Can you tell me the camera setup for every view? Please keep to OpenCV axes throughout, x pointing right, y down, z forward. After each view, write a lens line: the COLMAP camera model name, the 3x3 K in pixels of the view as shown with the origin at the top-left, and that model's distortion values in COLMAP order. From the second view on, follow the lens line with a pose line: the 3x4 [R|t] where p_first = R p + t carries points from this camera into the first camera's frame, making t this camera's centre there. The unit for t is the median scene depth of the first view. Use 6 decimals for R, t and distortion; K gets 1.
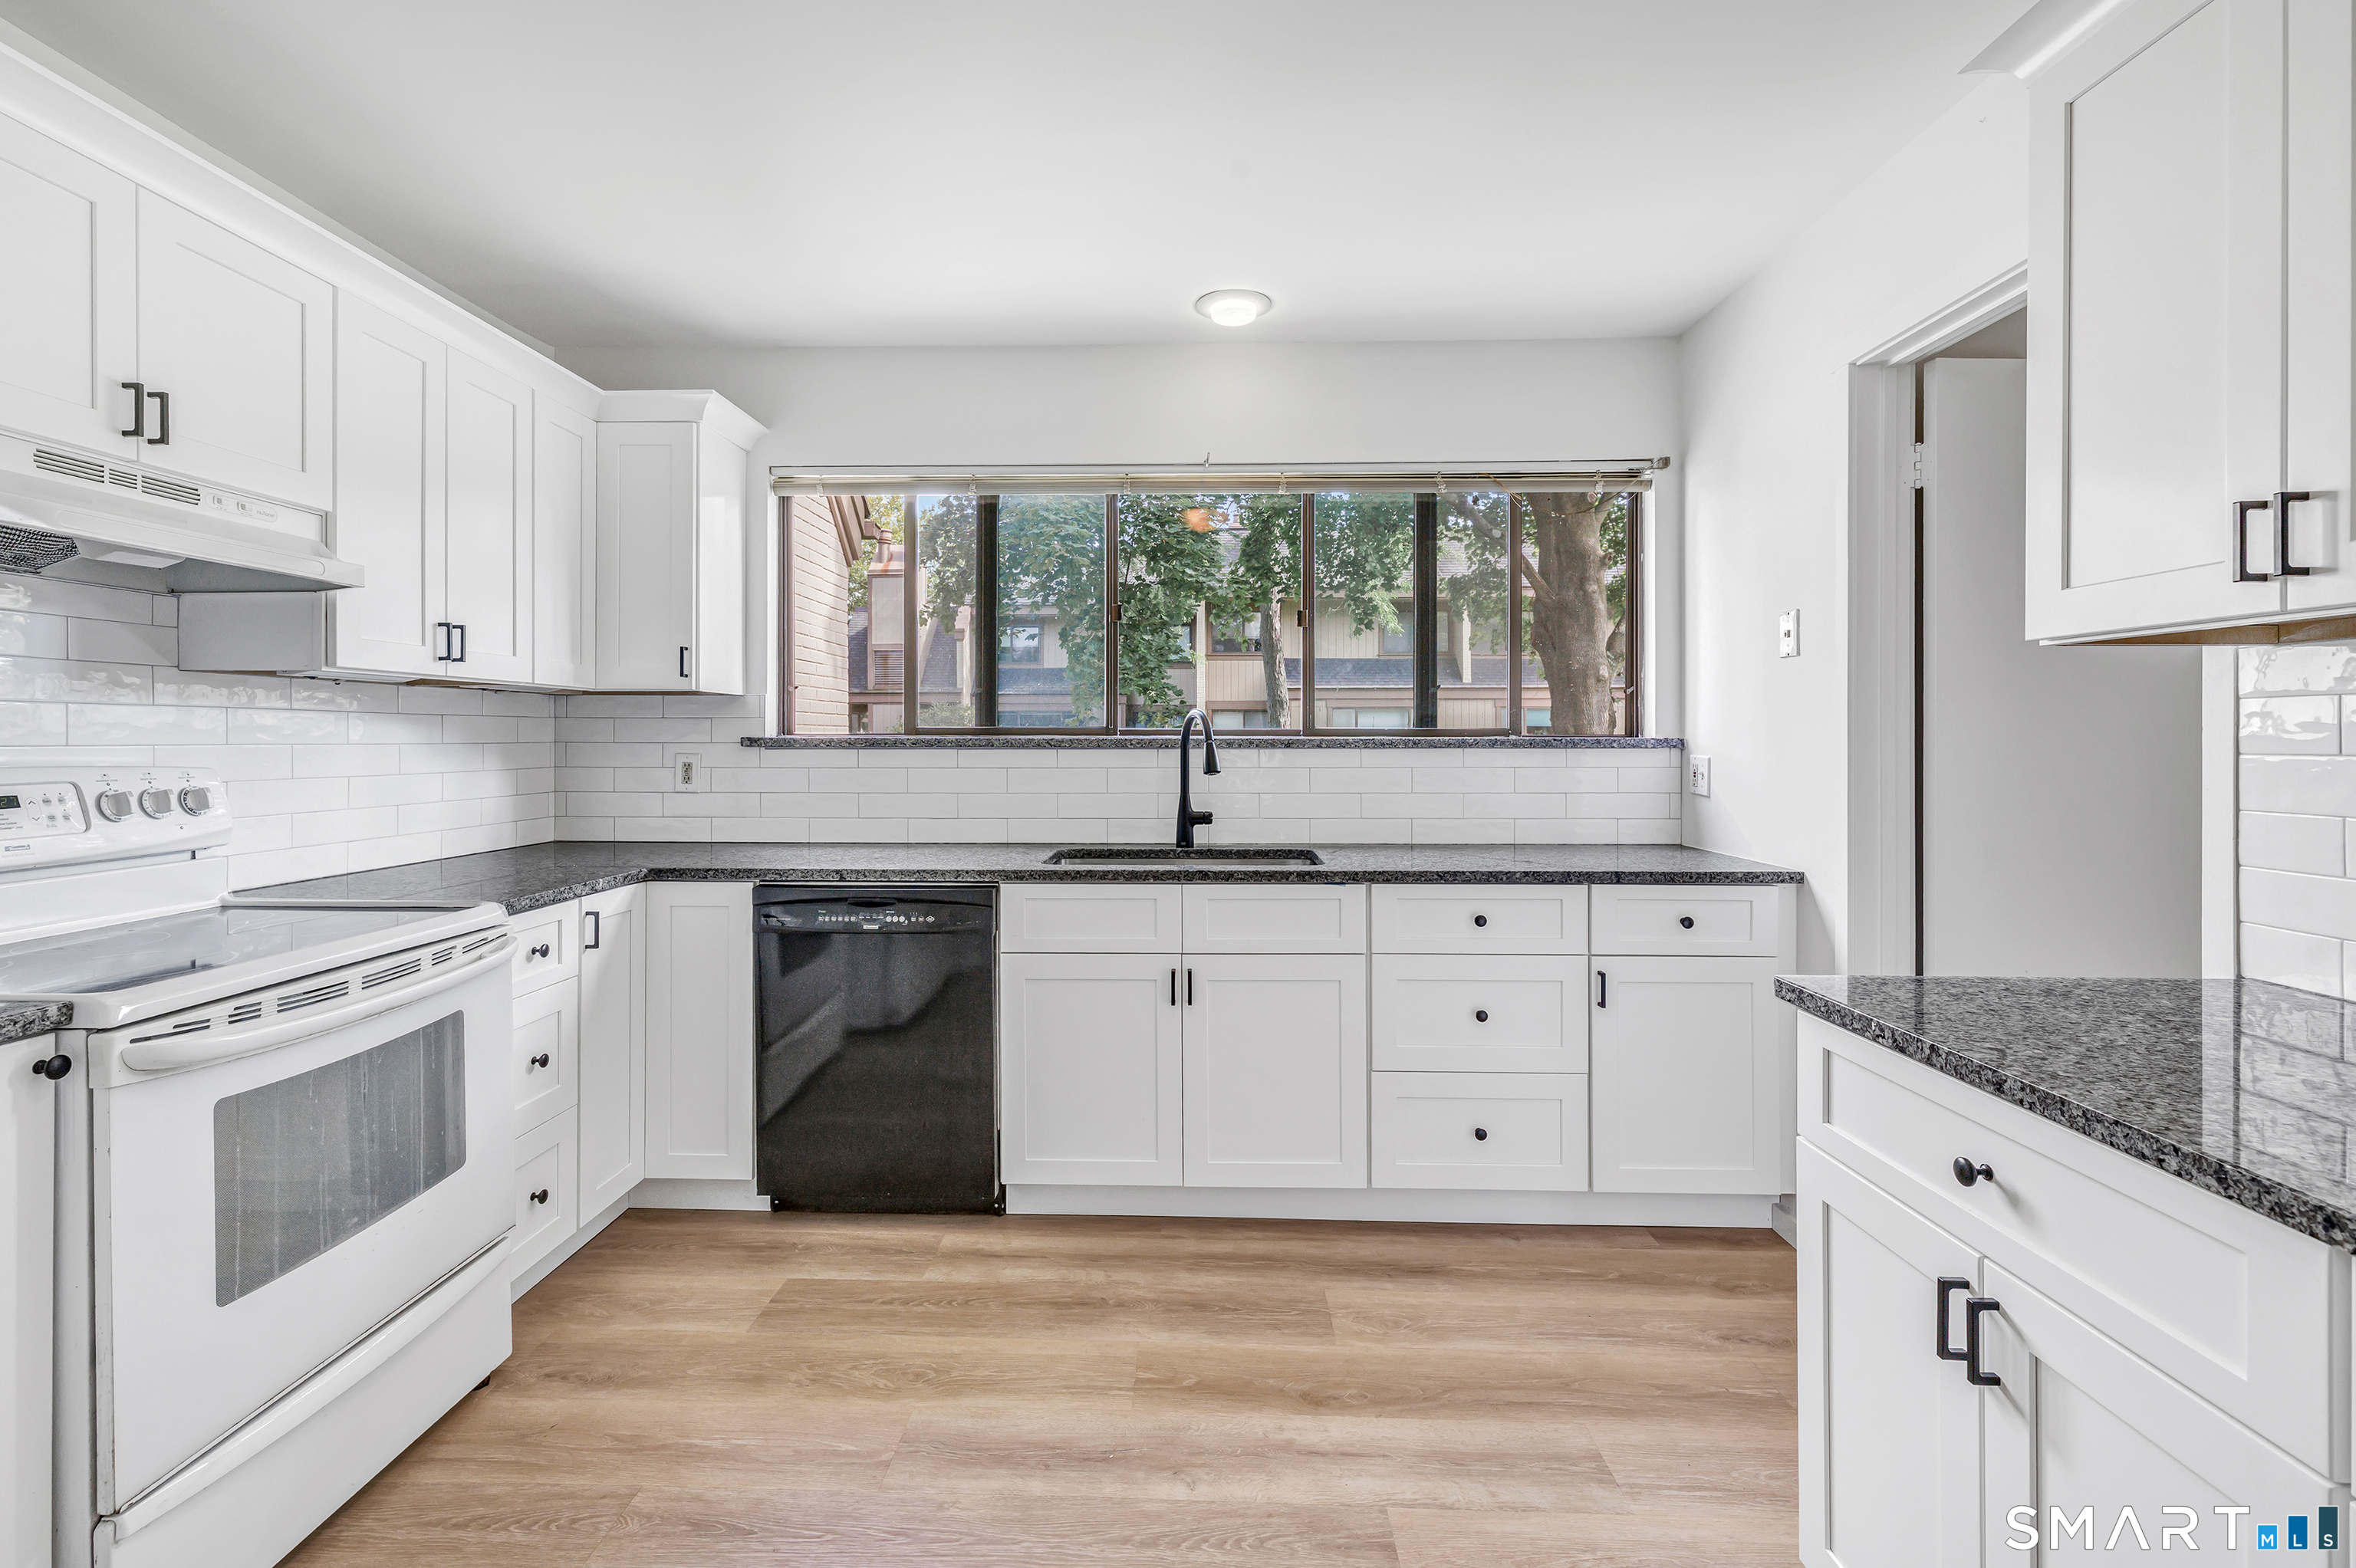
lens RADIAL K [[1048.4, 0, 1166.3], [0, 1048.4, 749.6], [0, 0, 1]] dist [0.001053, 0.000085]
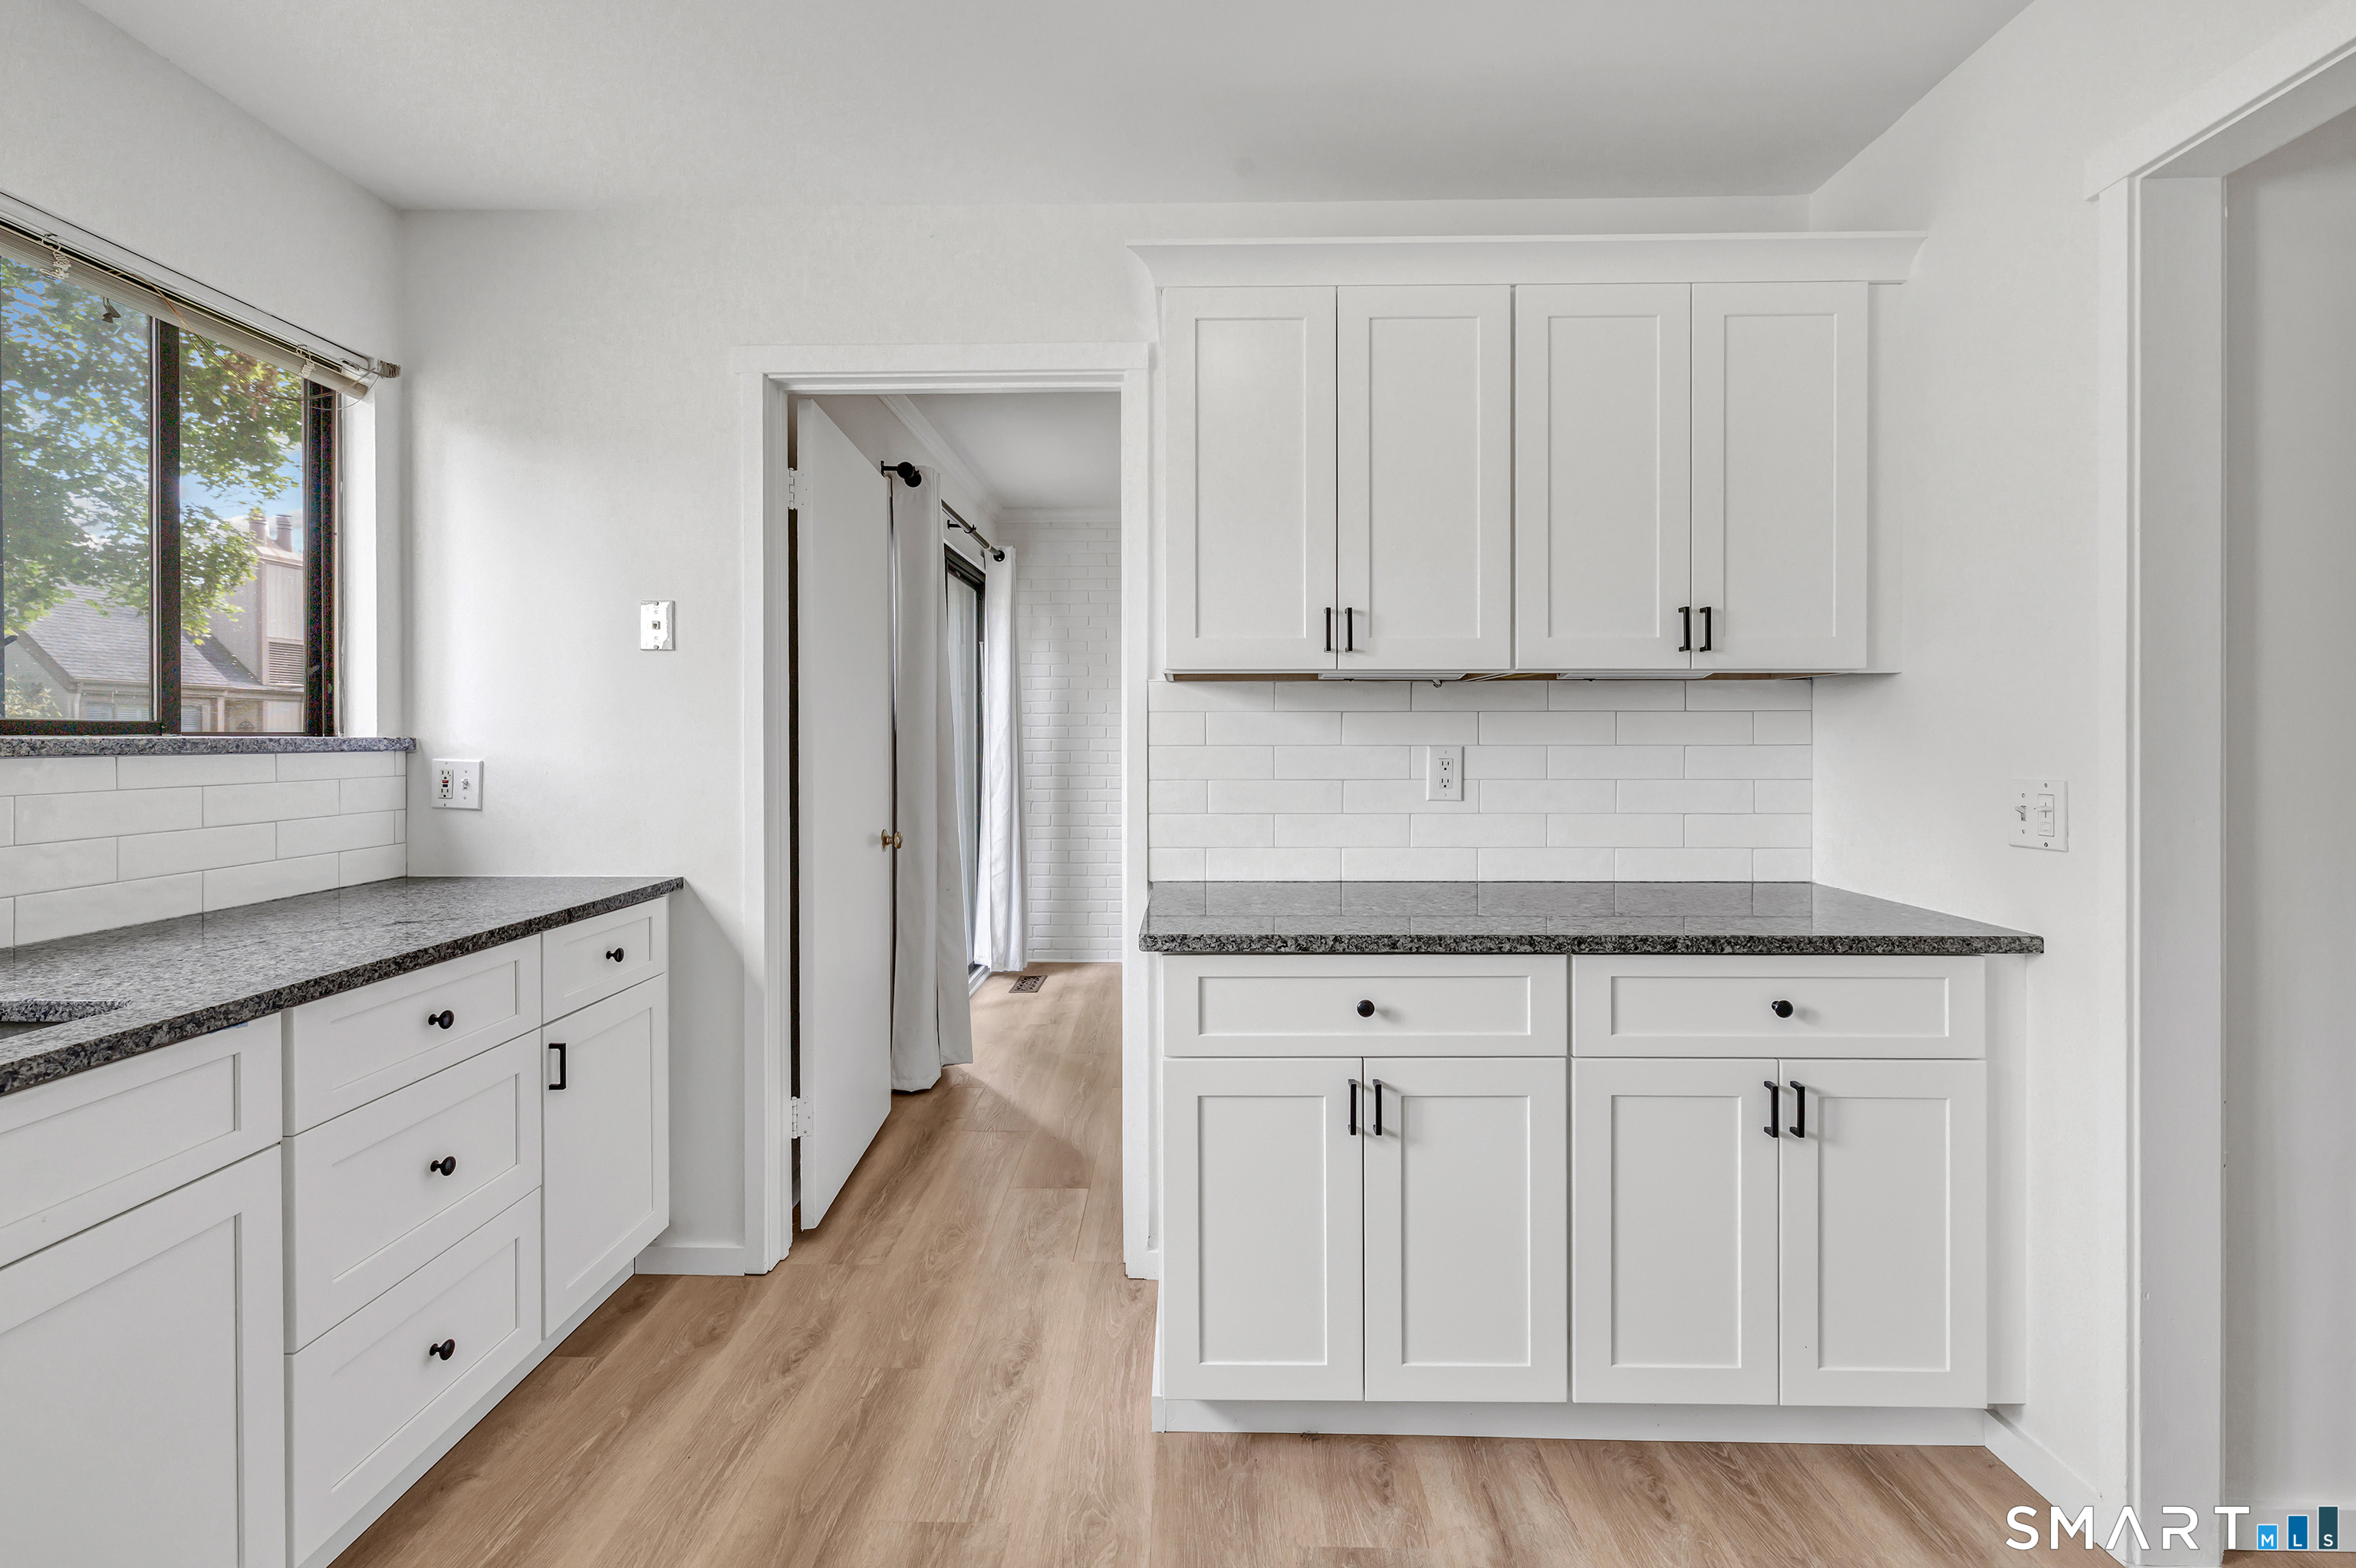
lens RADIAL K [[1047.7, 0, 1172.1], [0, 1047.7, 747.6], [0, 0, 1]] dist [-0.001749, 0.000803]
pose [[-0.013460, -0.009652, 0.999863, -0.377189], [0.011437, 0.999887, 0.009806, -0.005814], [-0.999844, 0.011568, -0.013348, 0.604033]]
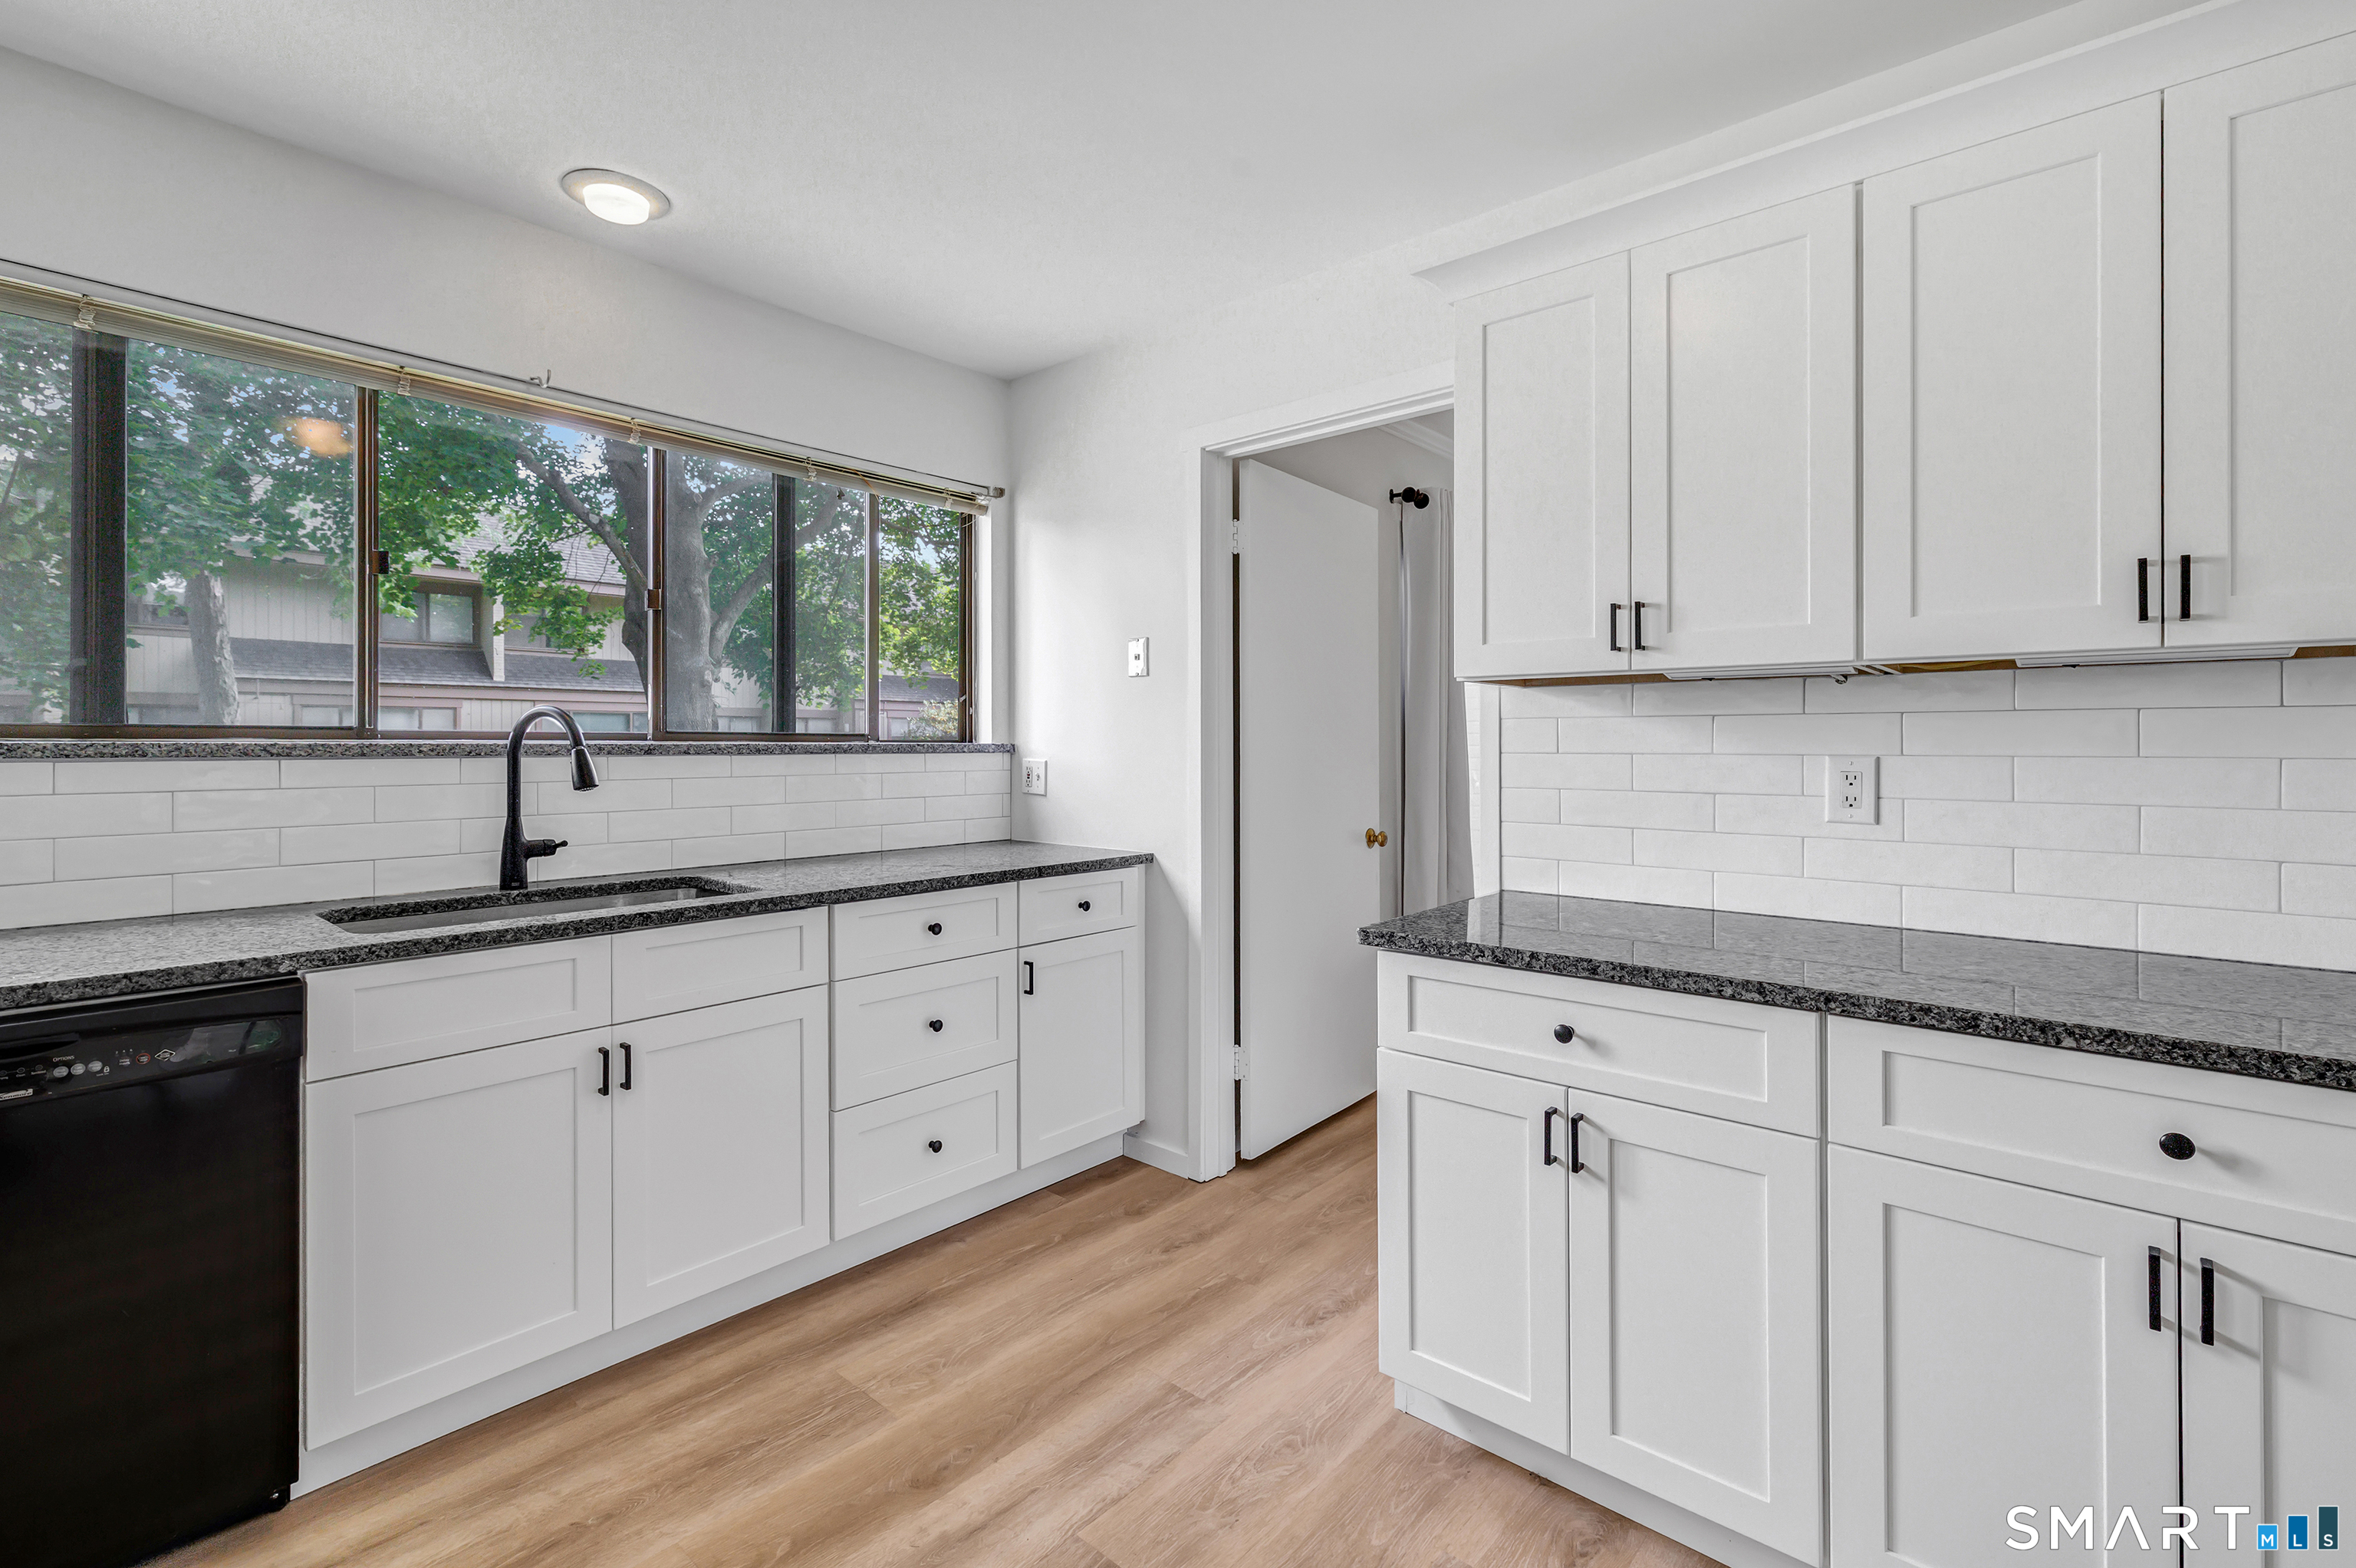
lens RADIAL K [[1048.4, 0, 1166.3], [0, 1048.4, 749.6], [0, 0, 1]] dist [0.001053, 0.000085]
pose [[0.640113, -0.003829, 0.768271, -0.342453], [0.007822, 0.999968, -0.001533, -0.001961], [-0.768241, 0.006991, 0.640123, 0.219868]]
